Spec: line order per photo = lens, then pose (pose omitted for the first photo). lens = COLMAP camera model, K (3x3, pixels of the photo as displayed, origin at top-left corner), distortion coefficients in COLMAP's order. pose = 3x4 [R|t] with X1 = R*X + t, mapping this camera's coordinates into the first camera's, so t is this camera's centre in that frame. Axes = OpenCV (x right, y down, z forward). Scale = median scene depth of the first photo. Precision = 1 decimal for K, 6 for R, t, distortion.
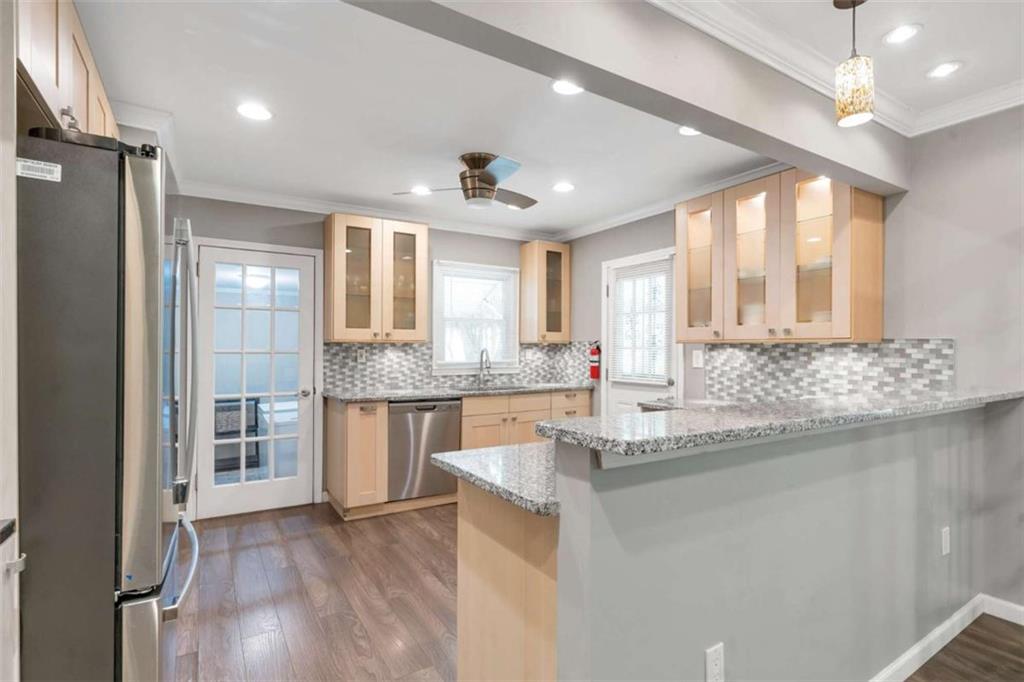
lens RADIAL K [[484.8, 0, 504.1], [0, 484.8, 345.0], [0, 0, 1]] dist [-0.008623, 0.001802]
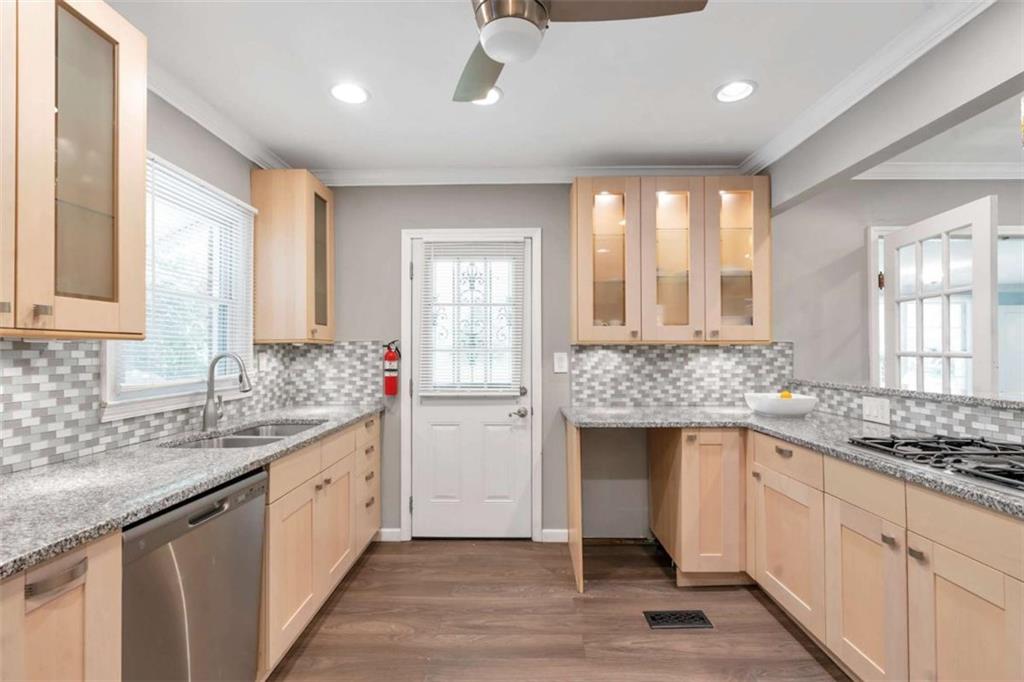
lens RADIAL K [[460.9, 0, 511.1], [0, 460.9, 346.3], [0, 0, 1]] dist [-0.012615, 0.001366]
pose [[0.538012, 0.002268, 0.842934, -0.348763], [-0.001433, 0.999997, -0.001776, 0.001260], [-0.842936, -0.000253, 0.538014, 0.630707]]
